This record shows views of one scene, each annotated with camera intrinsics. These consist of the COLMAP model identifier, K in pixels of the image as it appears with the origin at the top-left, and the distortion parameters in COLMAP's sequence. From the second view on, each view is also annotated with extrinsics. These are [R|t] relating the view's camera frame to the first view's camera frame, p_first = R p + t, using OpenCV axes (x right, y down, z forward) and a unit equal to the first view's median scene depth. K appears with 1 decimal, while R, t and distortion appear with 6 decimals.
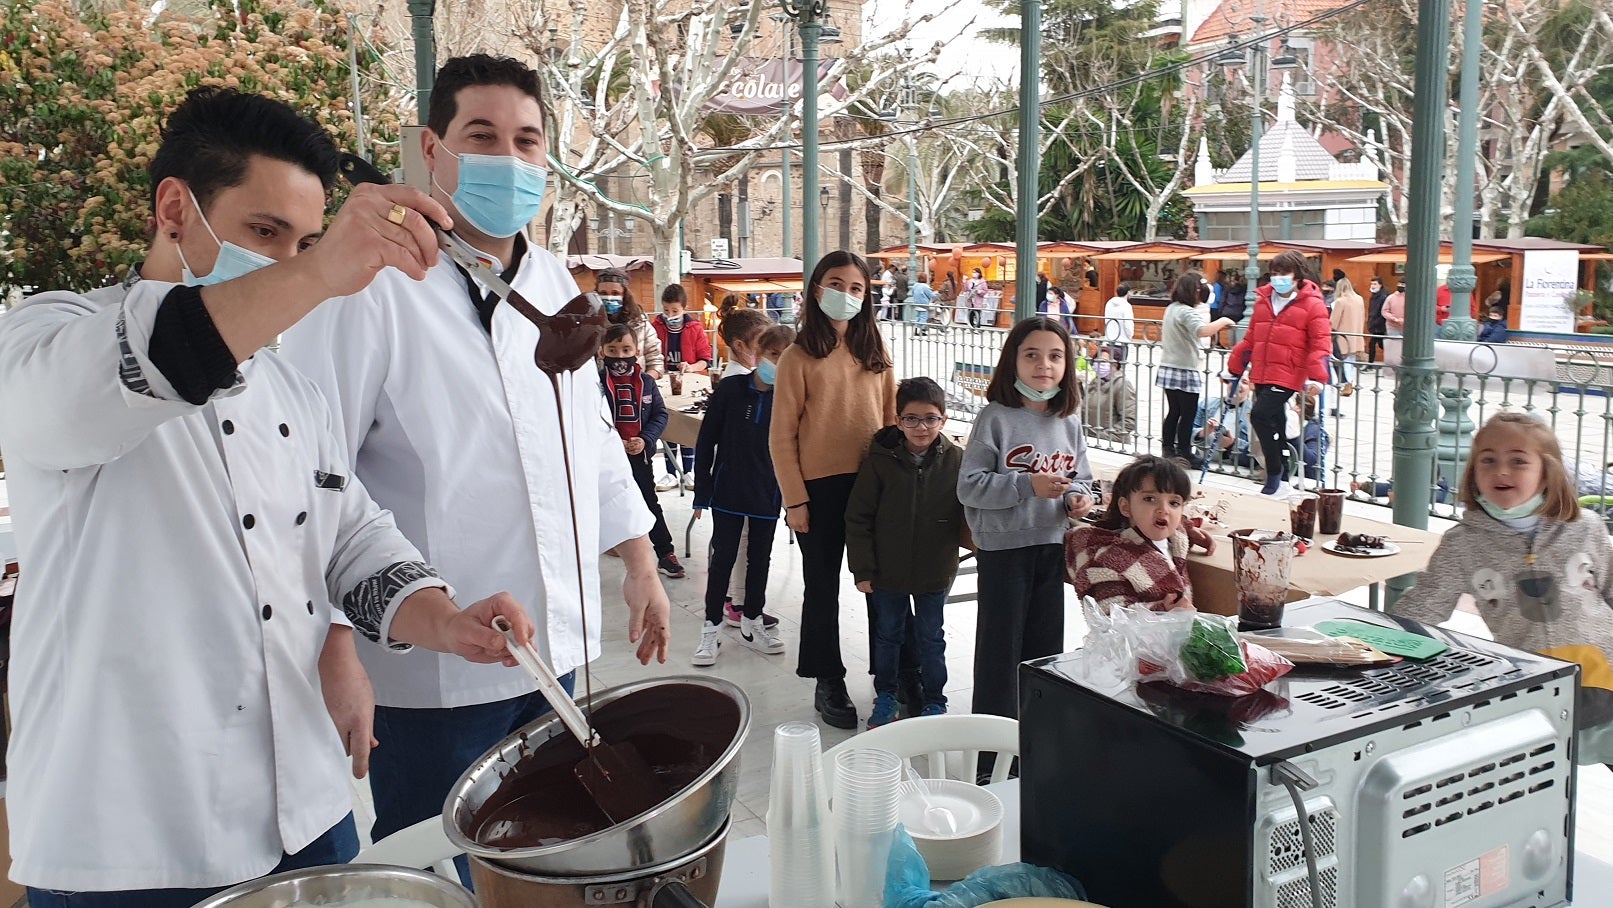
lens RADIAL K [[1315.7, 0, 806.5], [0, 1315.7, 454.0], [0, 0, 1]] dist [0.105234, -0.307433]
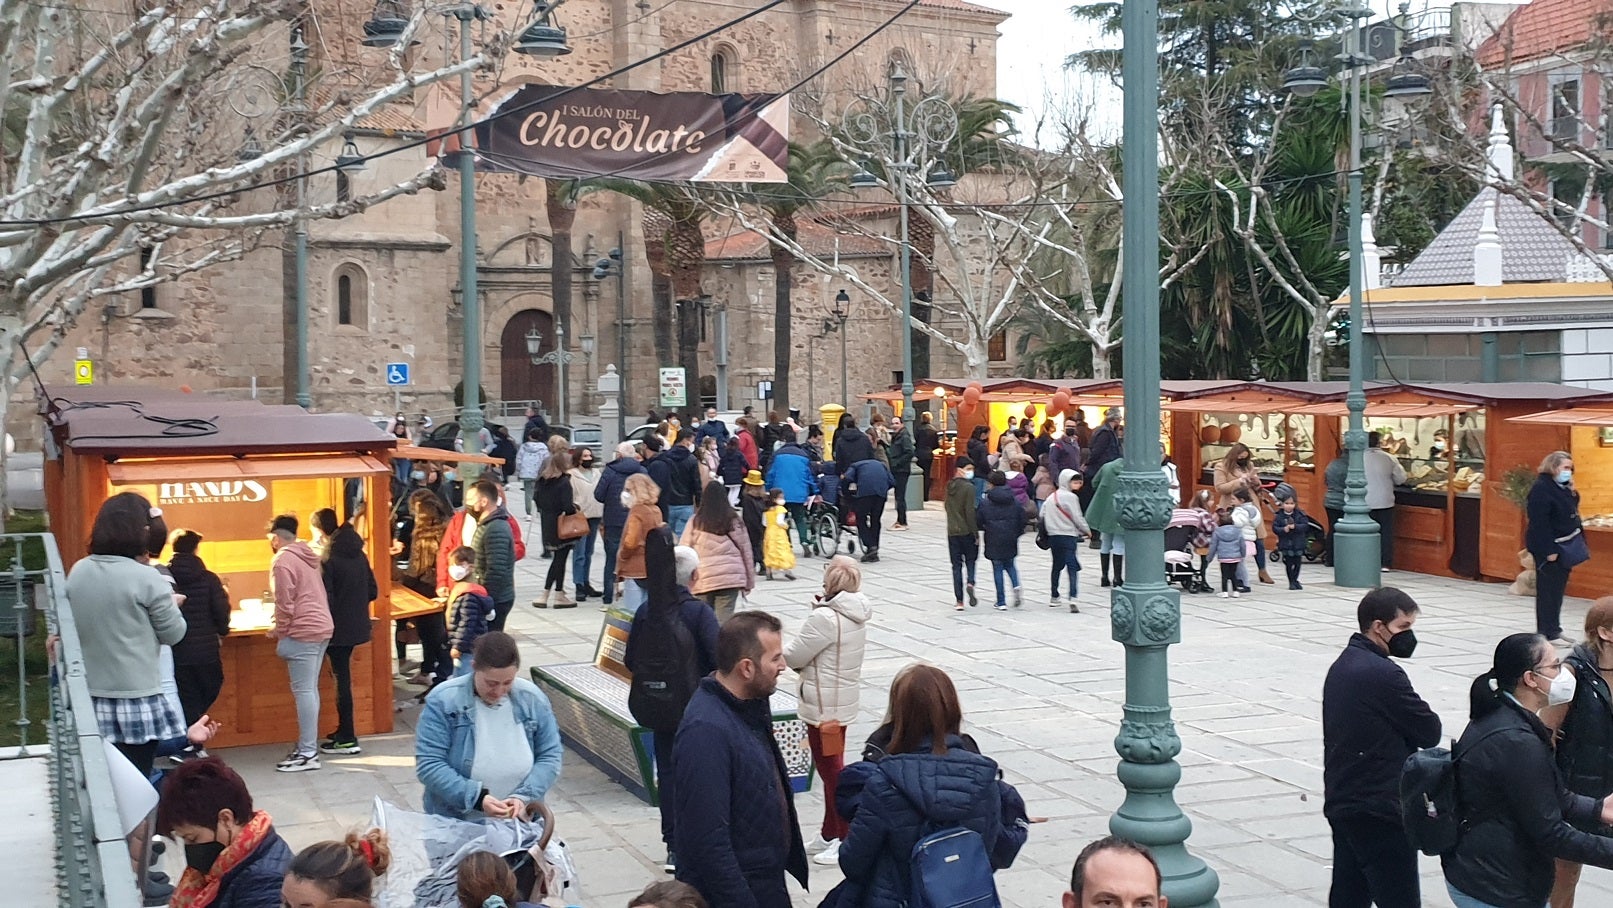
lens RADIAL K [[1957.7, 0, 806.5], [0, 1957.7, 454.0], [0, 0, 1]] dist [-0.001950, 0.000504]
pose [[0.994670, 0.011134, -0.102505, 0.122028], [-0.022962, 0.993106, -0.114946, -0.016350], [0.100518, 0.116687, 0.988069, 0.083514]]
